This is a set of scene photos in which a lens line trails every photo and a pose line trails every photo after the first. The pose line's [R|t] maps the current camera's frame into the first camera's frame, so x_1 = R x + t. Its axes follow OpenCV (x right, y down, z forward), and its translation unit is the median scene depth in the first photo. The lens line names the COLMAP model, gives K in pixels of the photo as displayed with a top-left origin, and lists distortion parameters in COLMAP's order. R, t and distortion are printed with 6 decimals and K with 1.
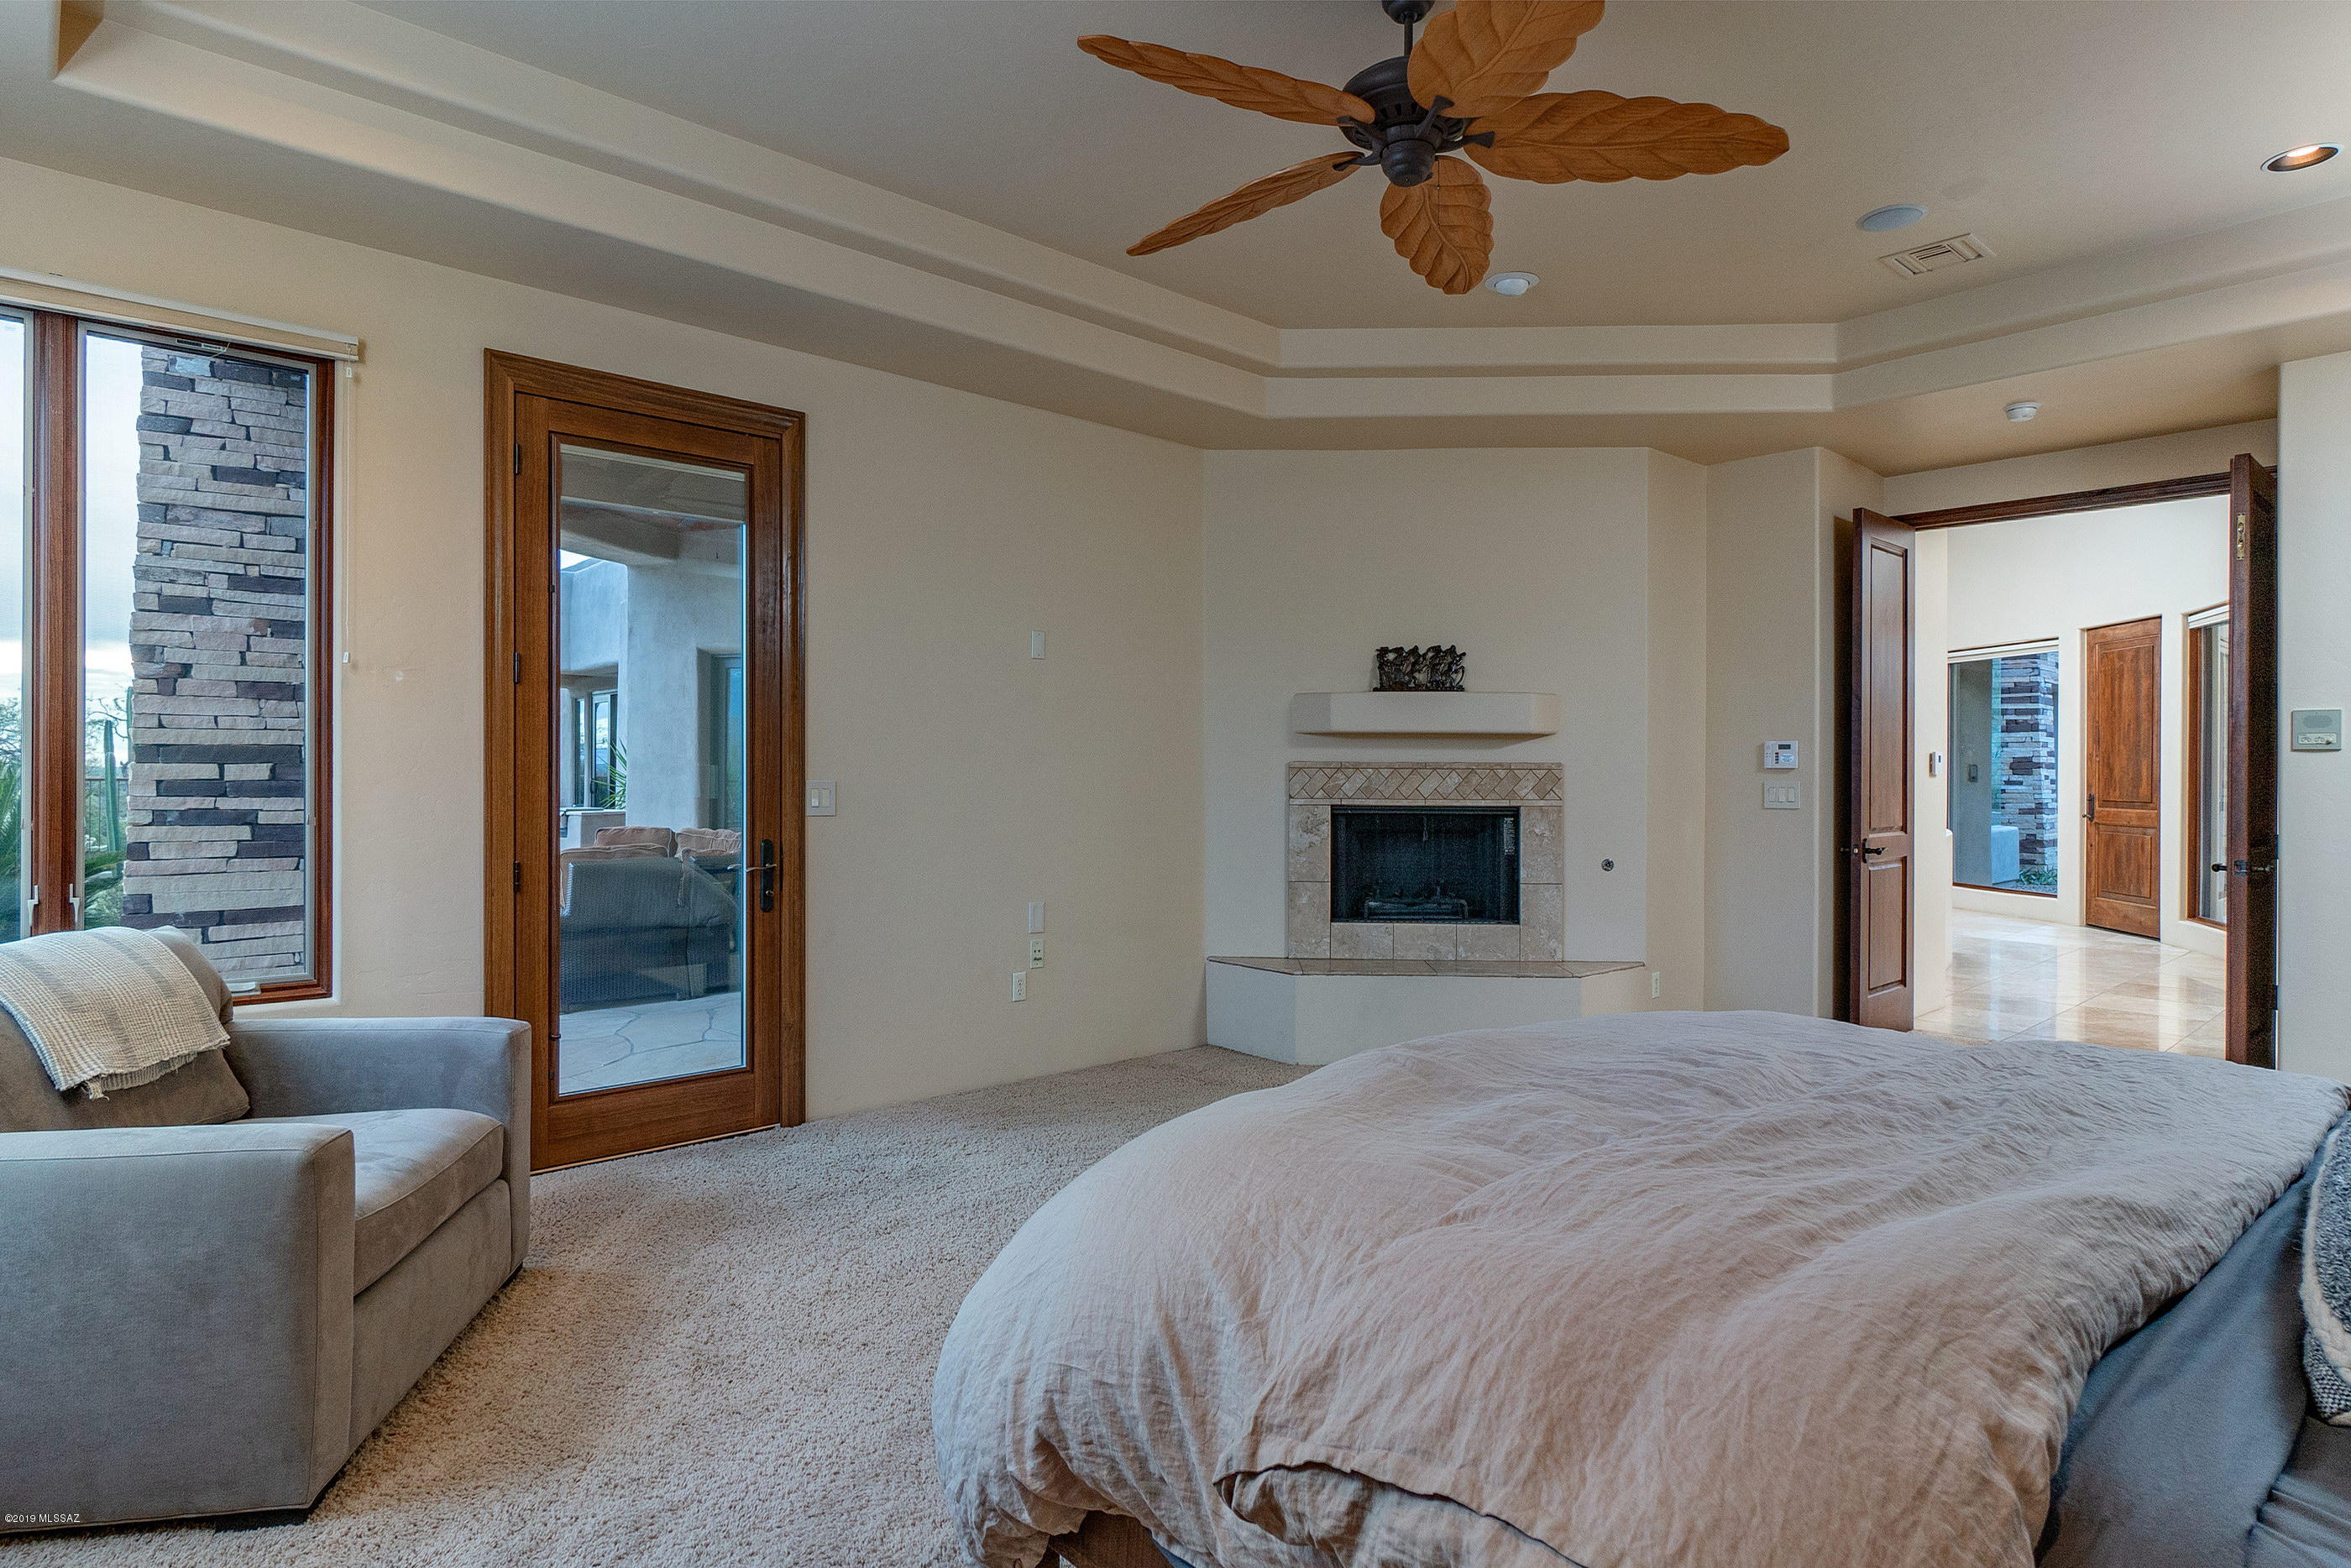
lens RADIAL K [[1267.8, 0, 1183.9], [0, 1267.8, 775.4], [0, 0, 1]] dist [-0.049739, -0.000484]
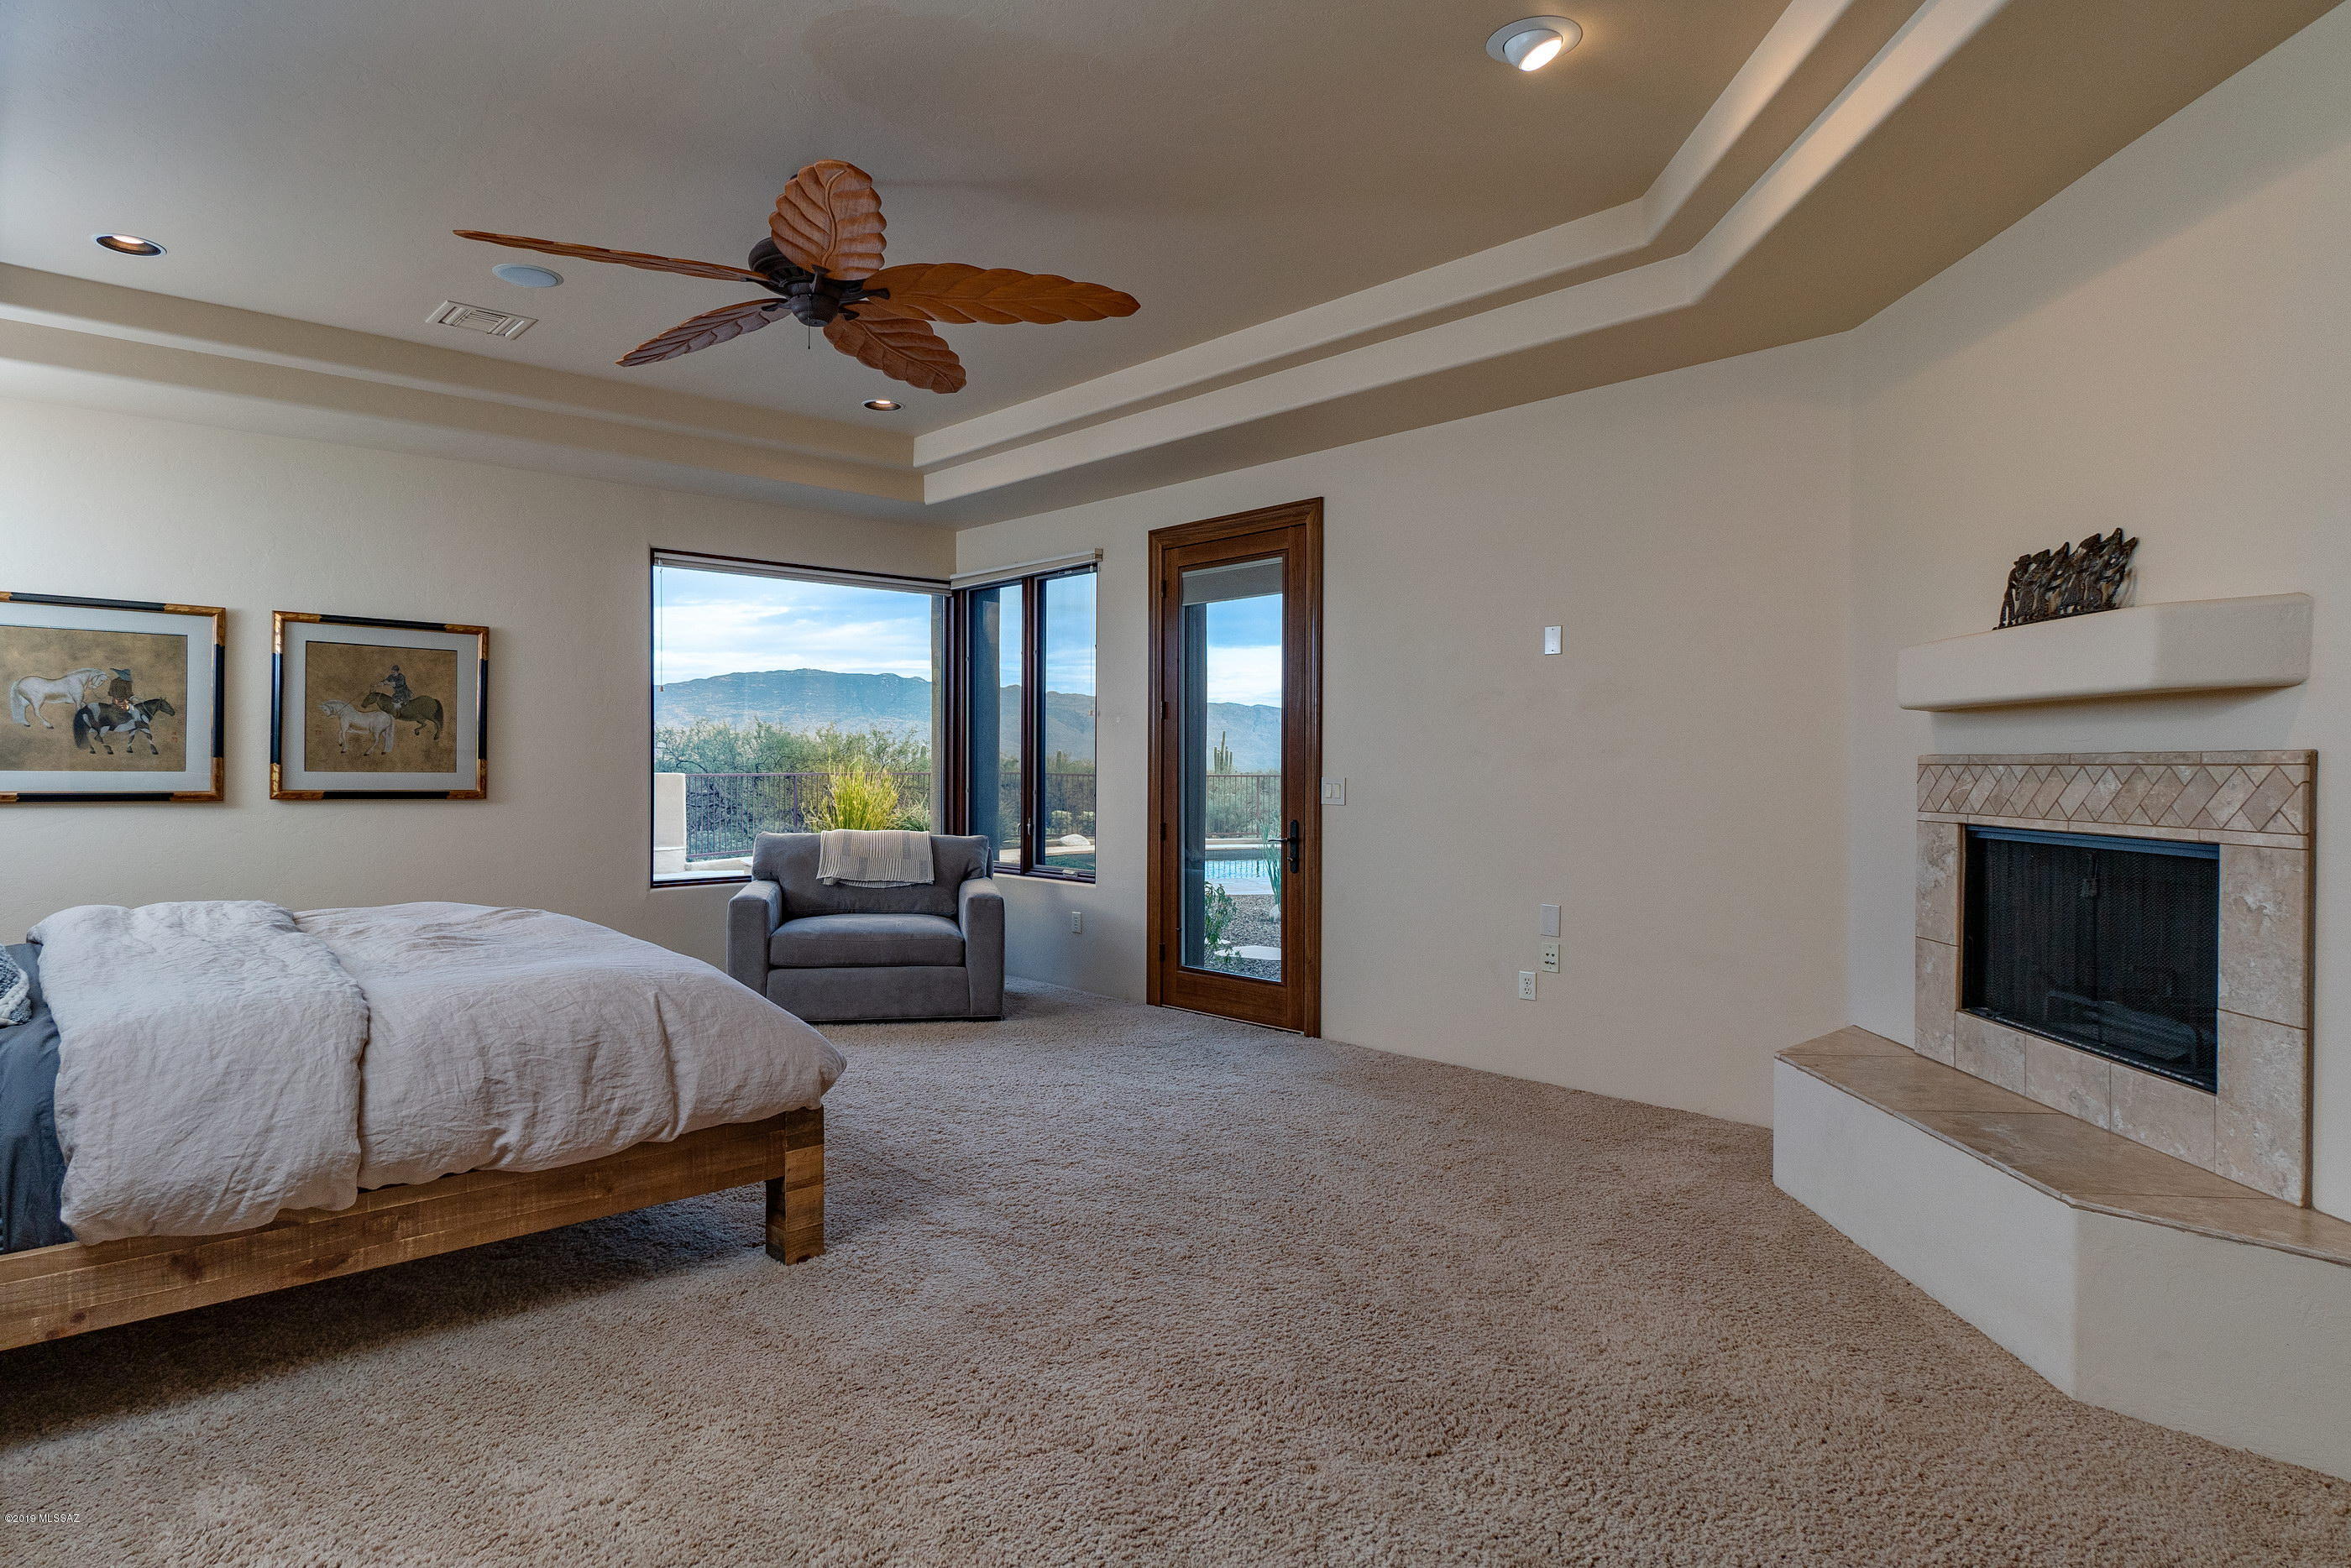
lens RADIAL K [[1268.2, 0, 1184.8], [0, 1268.2, 775.9], [0, 0, 1]] dist [-0.003911, -0.000599]
pose [[0.002708, 0.003407, -0.999991, 0.737568], [-0.006156, 0.999975, 0.003390, 0.000019], [0.999977, 0.006147, 0.002729, 0.616306]]
